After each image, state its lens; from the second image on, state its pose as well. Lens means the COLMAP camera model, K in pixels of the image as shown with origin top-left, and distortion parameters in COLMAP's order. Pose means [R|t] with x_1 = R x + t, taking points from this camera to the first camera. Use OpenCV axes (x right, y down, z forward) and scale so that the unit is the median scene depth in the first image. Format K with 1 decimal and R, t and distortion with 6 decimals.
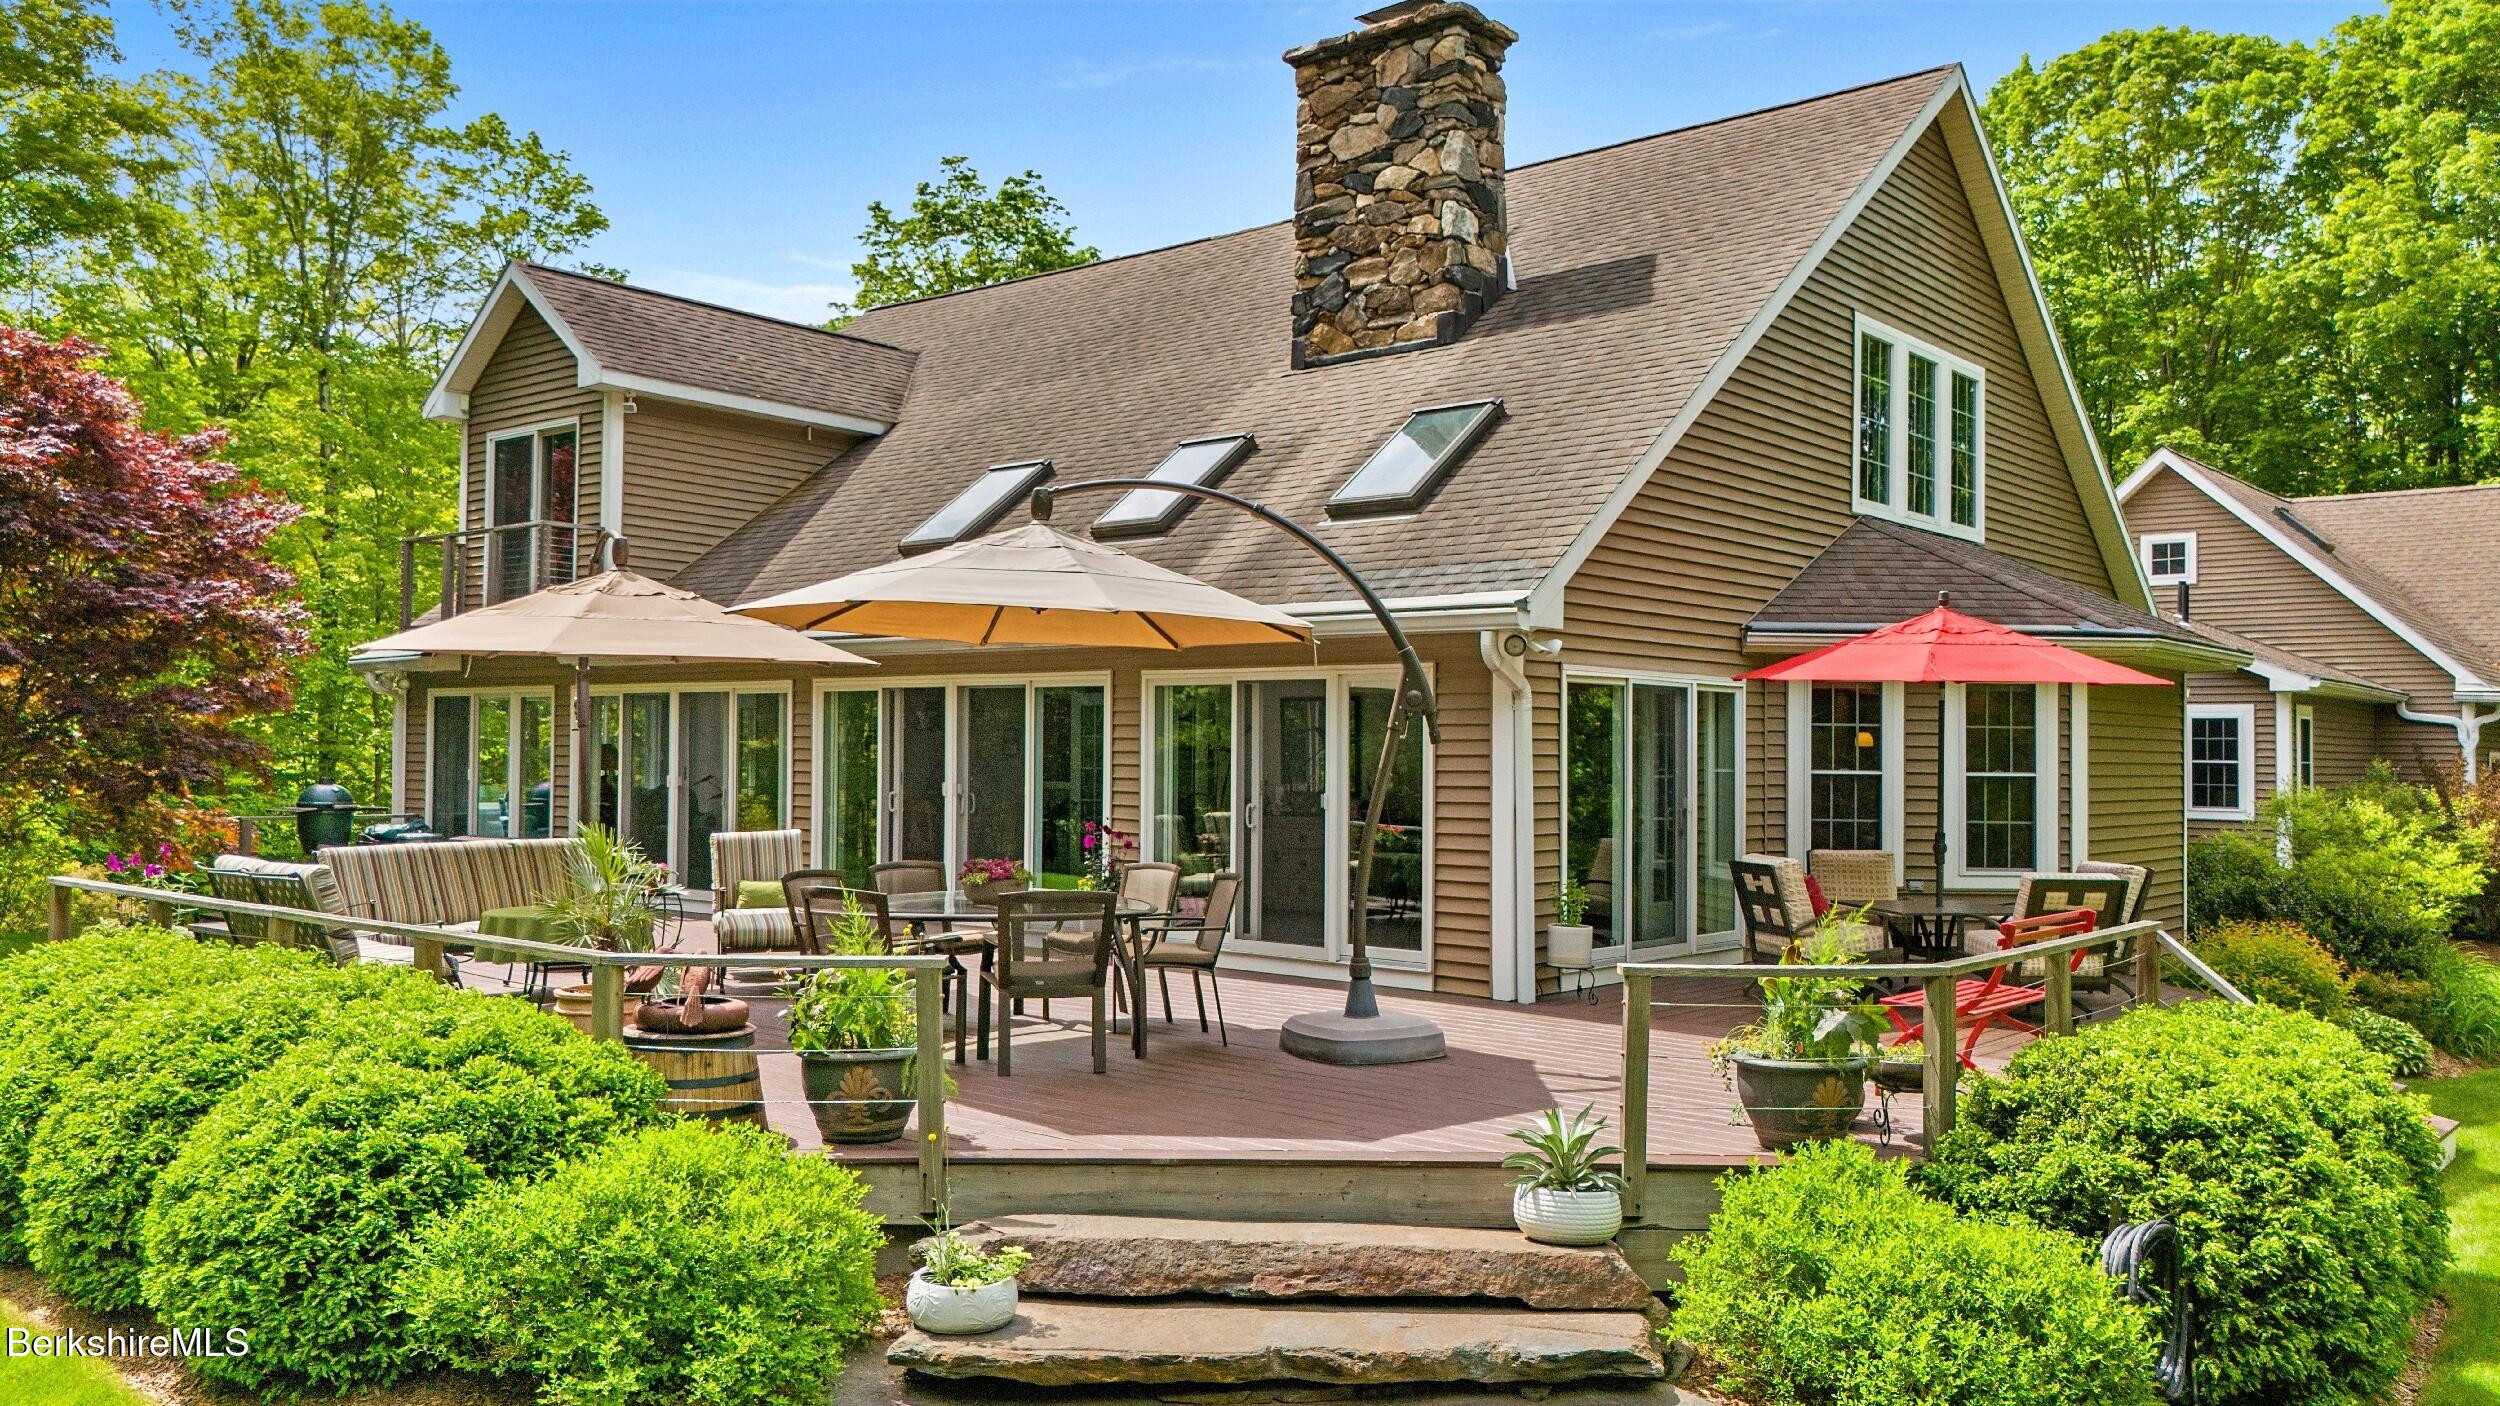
lens RADIAL K [[1847.0, 0, 1254.2], [0, 1847.0, 713.3], [0, 0, 1]] dist [0.049580, -0.032376]
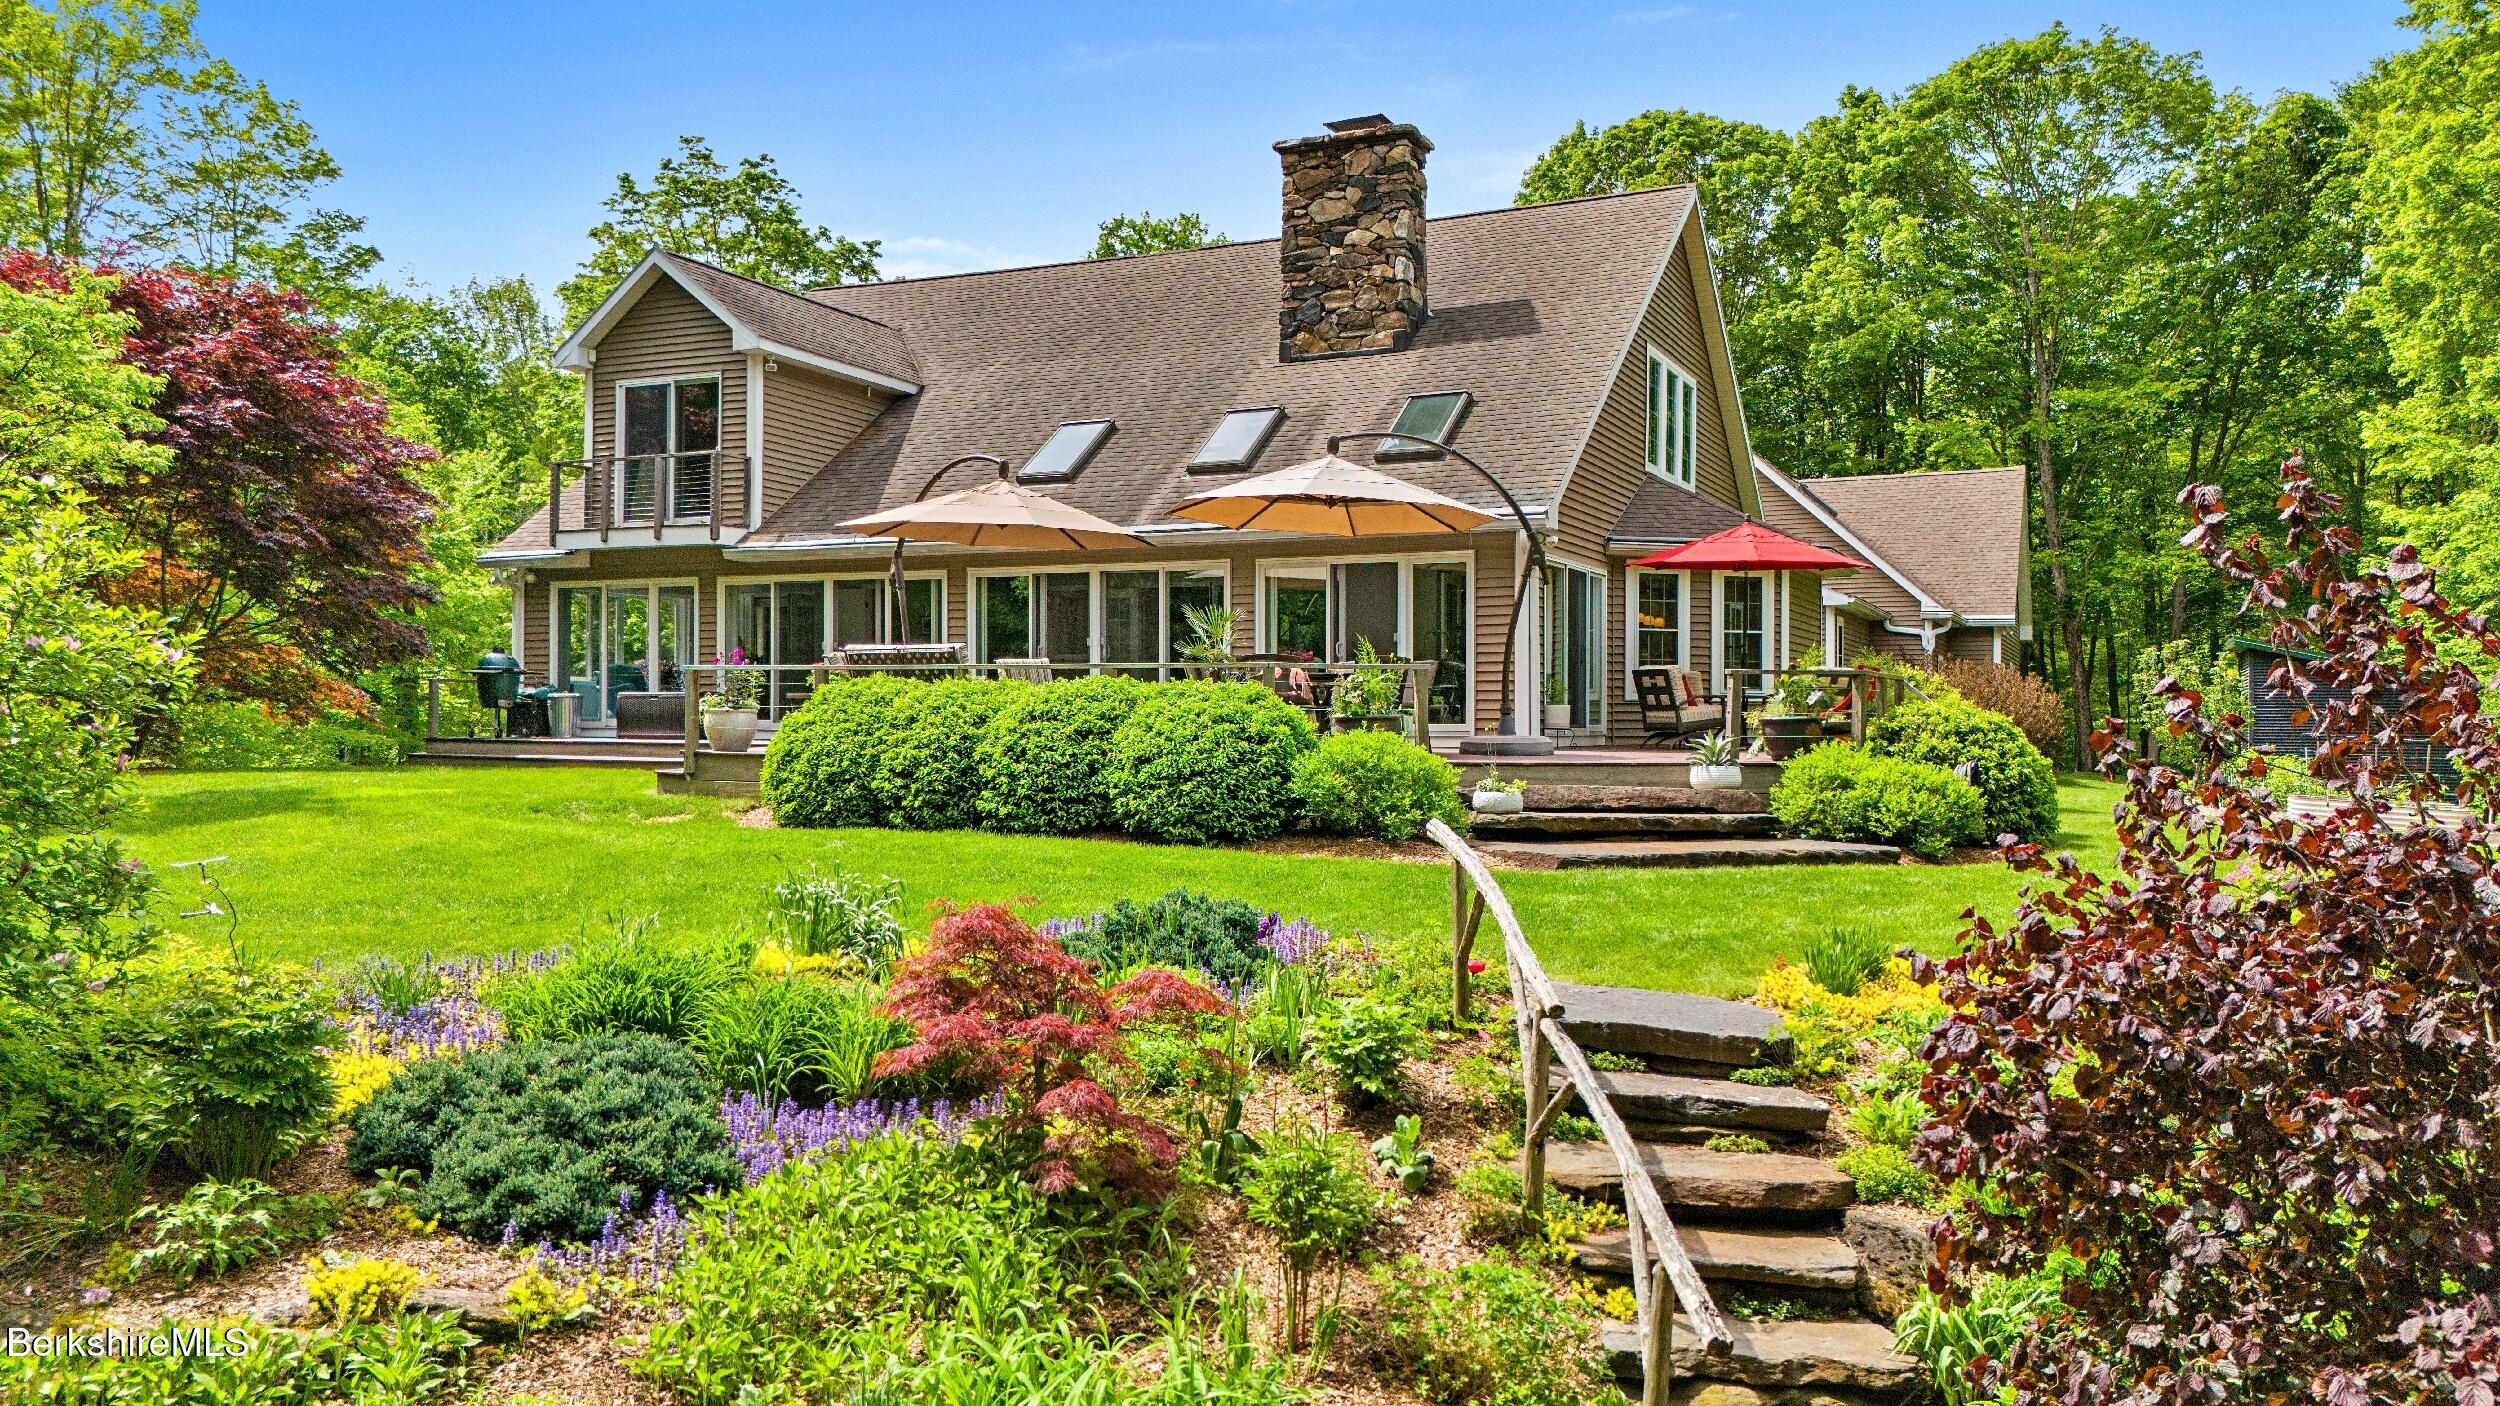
lens RADIAL K [[1847.0, 0, 1183.7], [0, 1847.0, 725.9], [0, 0, 1]] dist [0.049580, -0.032376]
pose [[0.968690, -0.004503, 0.248233, -0.417610], [-0.000919, 0.999764, 0.021724, 0.069442], [-0.248272, -0.021272, 0.968457, -0.402465]]
